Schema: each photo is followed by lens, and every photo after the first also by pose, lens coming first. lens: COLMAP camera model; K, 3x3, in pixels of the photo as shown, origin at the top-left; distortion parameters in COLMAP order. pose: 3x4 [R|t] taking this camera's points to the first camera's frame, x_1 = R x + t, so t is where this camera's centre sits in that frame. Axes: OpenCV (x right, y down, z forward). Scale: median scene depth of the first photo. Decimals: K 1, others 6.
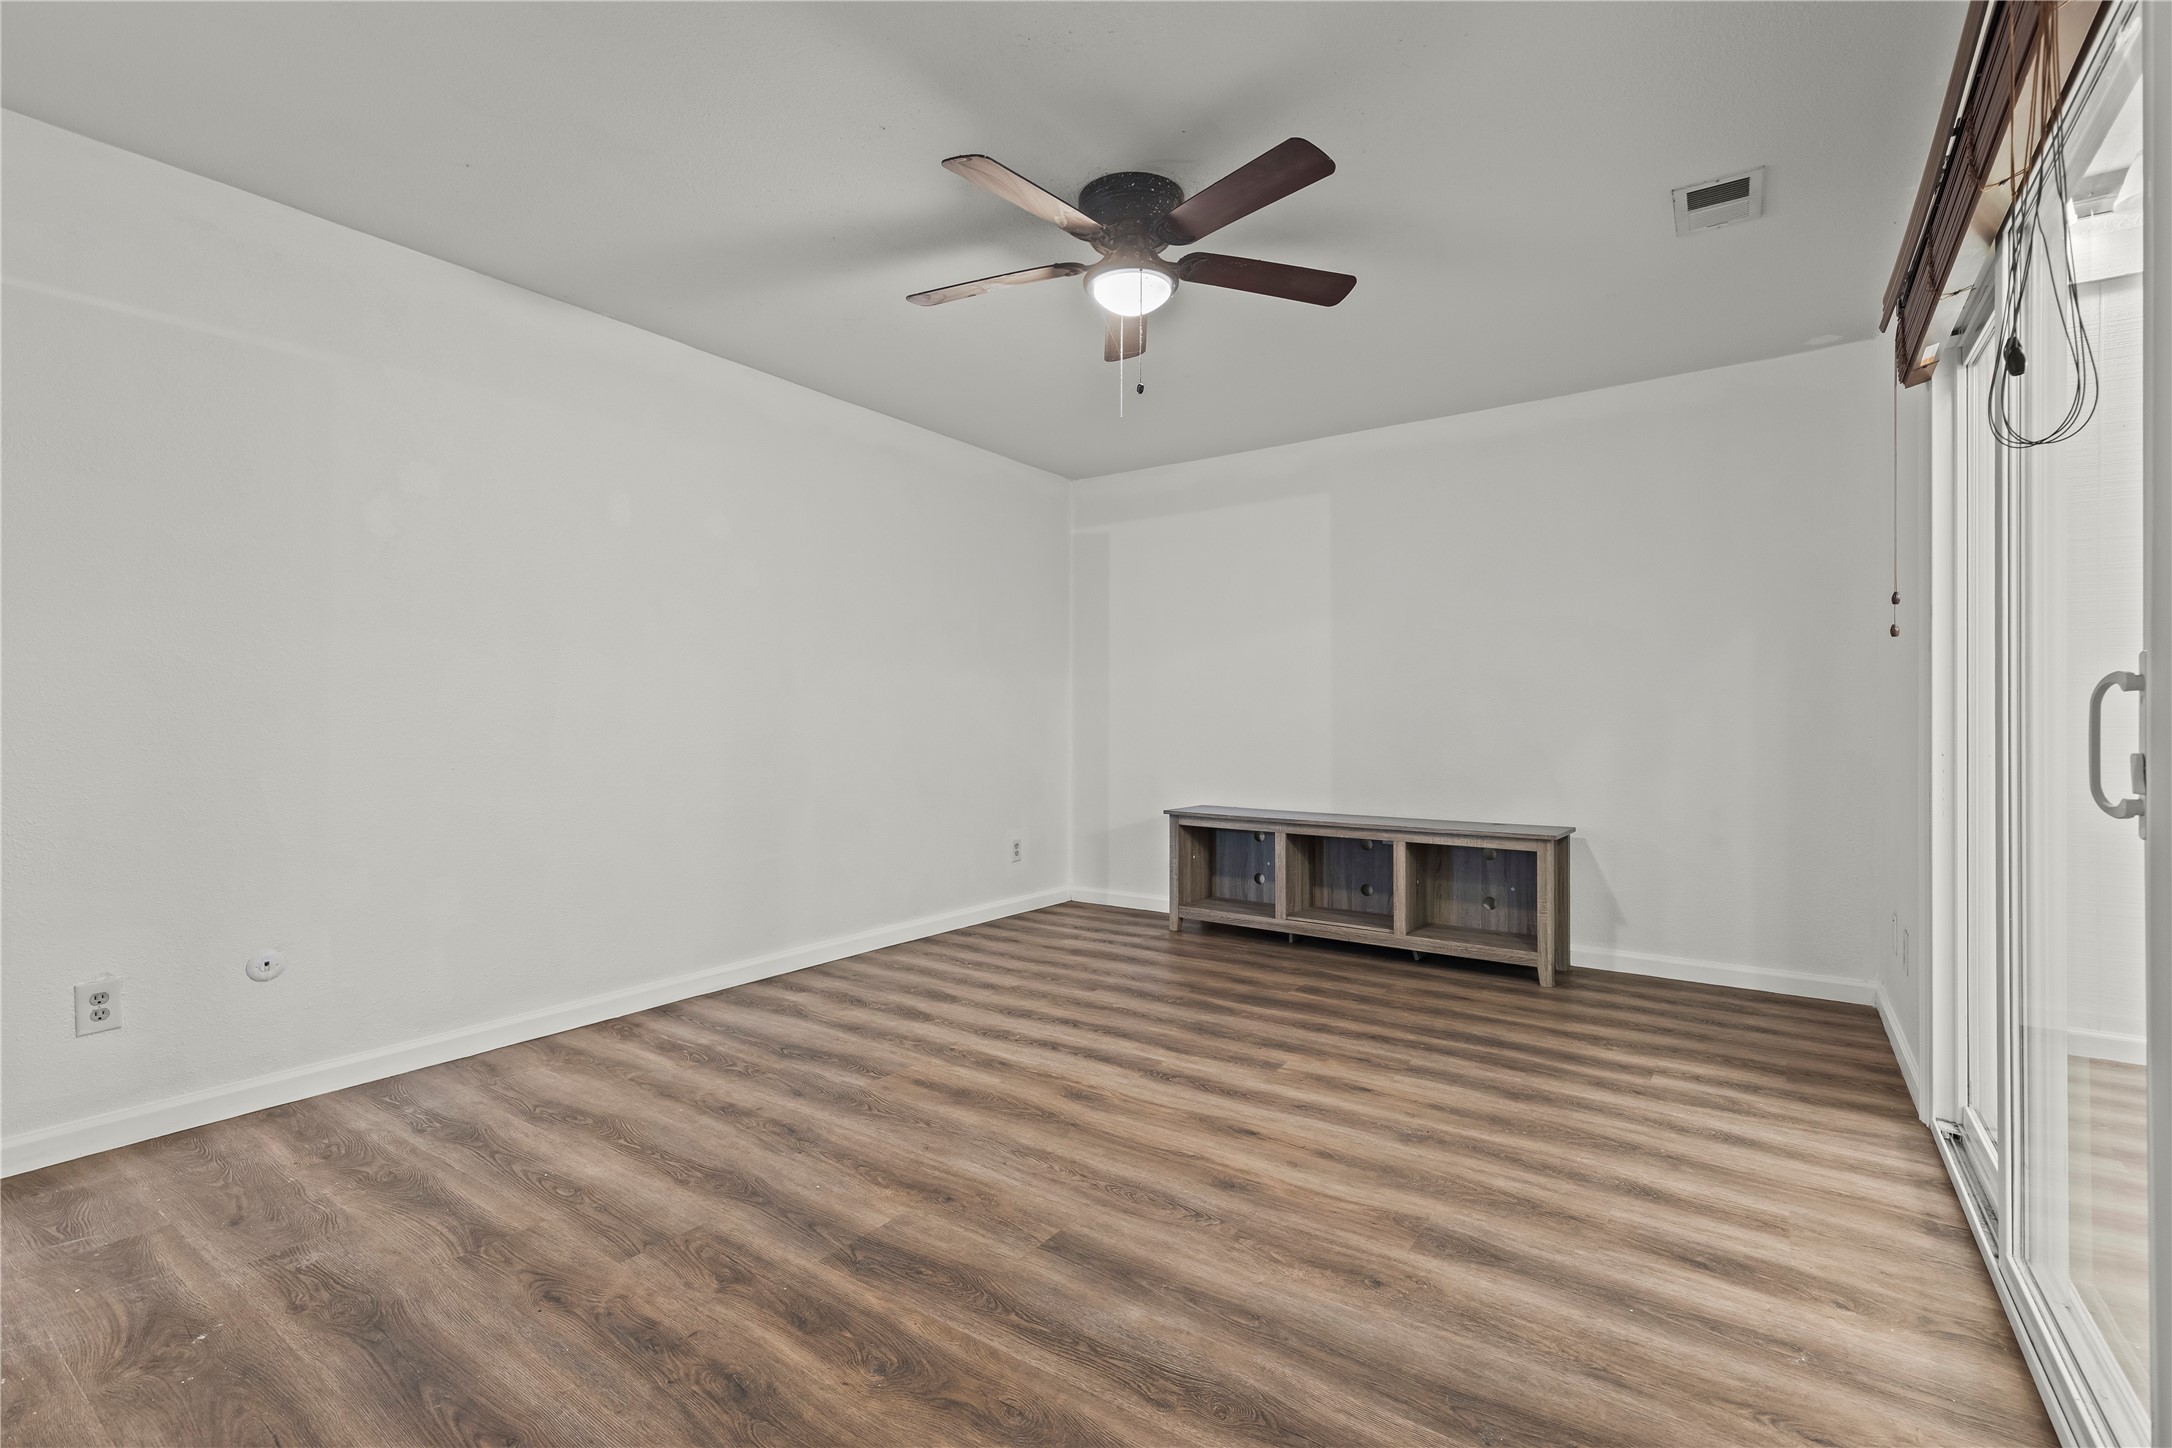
lens RADIAL K [[971.0, 0, 1068.7], [0, 971.0, 726.0], [0, 0, 1]] dist [0.010666, -0.001778]
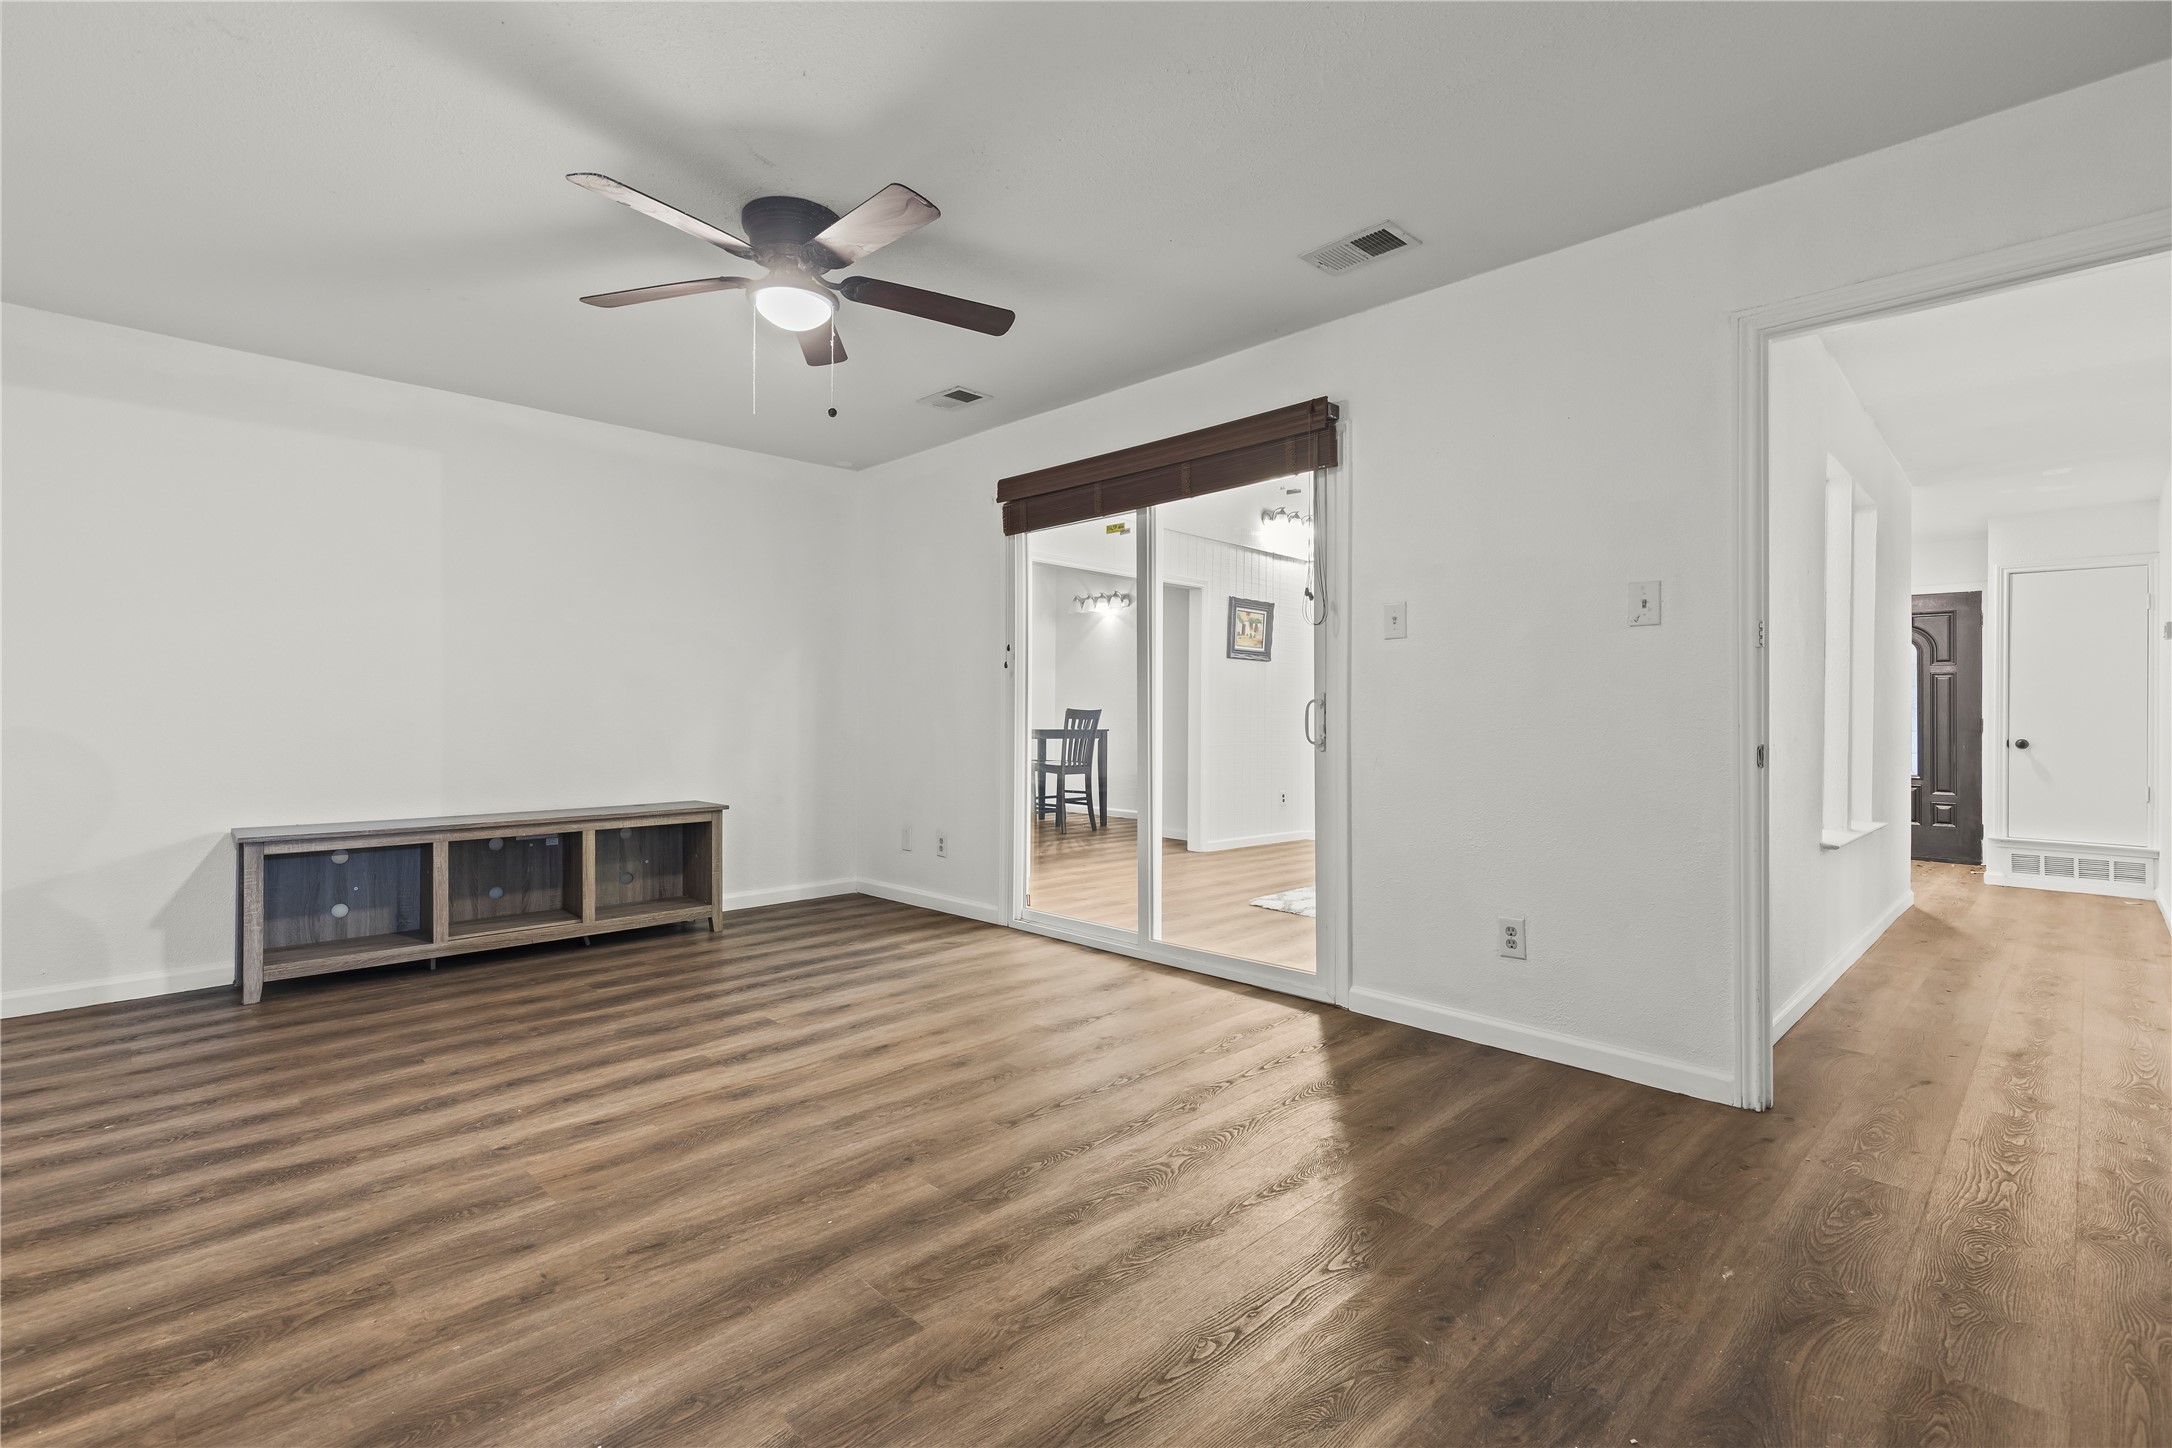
lens RADIAL K [[971.0, 0, 1068.7], [0, 971.0, 726.0], [0, 0, 1]] dist [0.010666, -0.001778]
pose [[0.198085, -0.016348, 0.980049, -0.780225], [0.005746, 0.999863, 0.015517, -0.006028], [-0.980168, 0.002558, 0.198152, 0.419948]]
